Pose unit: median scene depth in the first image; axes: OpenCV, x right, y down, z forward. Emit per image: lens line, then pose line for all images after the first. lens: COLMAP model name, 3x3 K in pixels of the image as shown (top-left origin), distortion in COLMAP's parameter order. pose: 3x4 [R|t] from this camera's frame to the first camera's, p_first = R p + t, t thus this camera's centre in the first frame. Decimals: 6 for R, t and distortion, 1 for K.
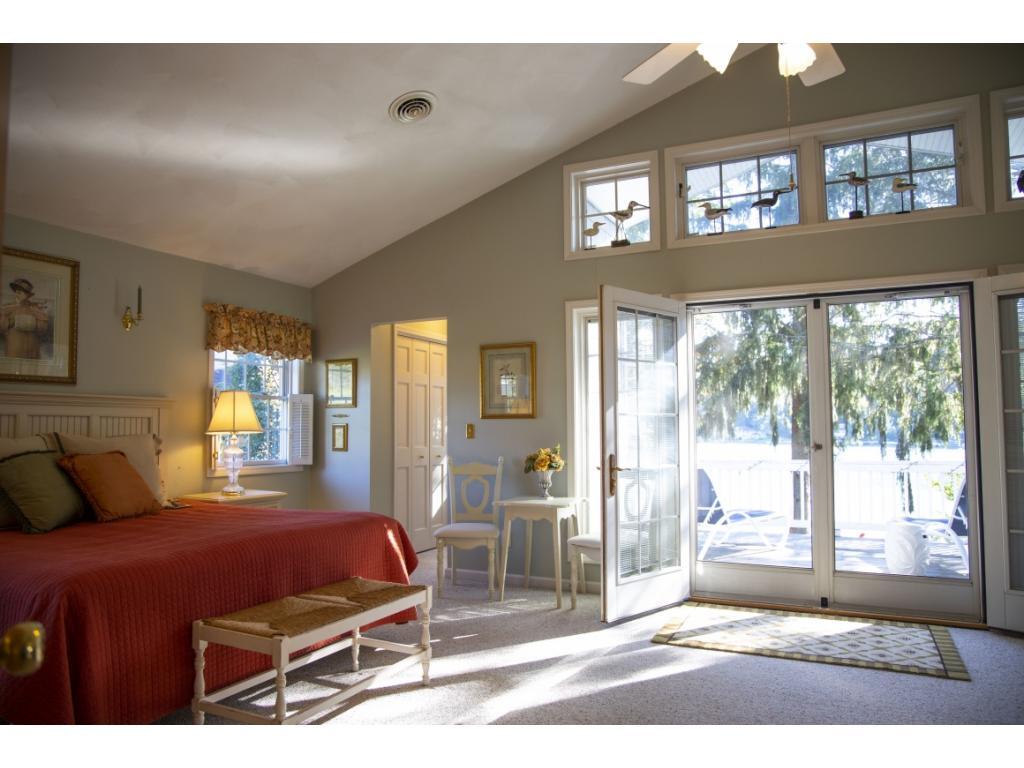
lens RADIAL K [[707.6, 0, 512.0], [0, 707.6, 384.0], [0, 0, 1]] dist [-0.064844, 0.004315]
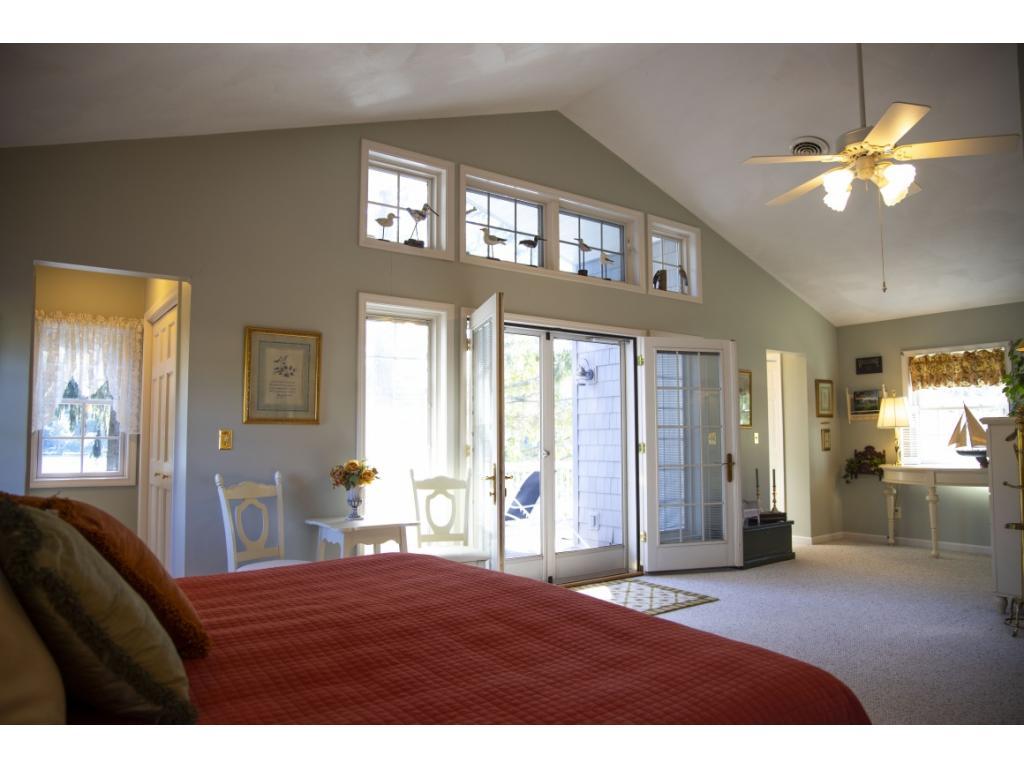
lens RADIAL K [[707.6, 0, 512.0], [0, 707.6, 384.0], [0, 0, 1]] dist [-0.064844, 0.004315]
pose [[0.458470, 0.067335, 0.886155, -0.617075], [-0.059511, 0.997214, -0.044985, 0.025678], [-0.886715, -0.032112, 0.461200, 0.433105]]
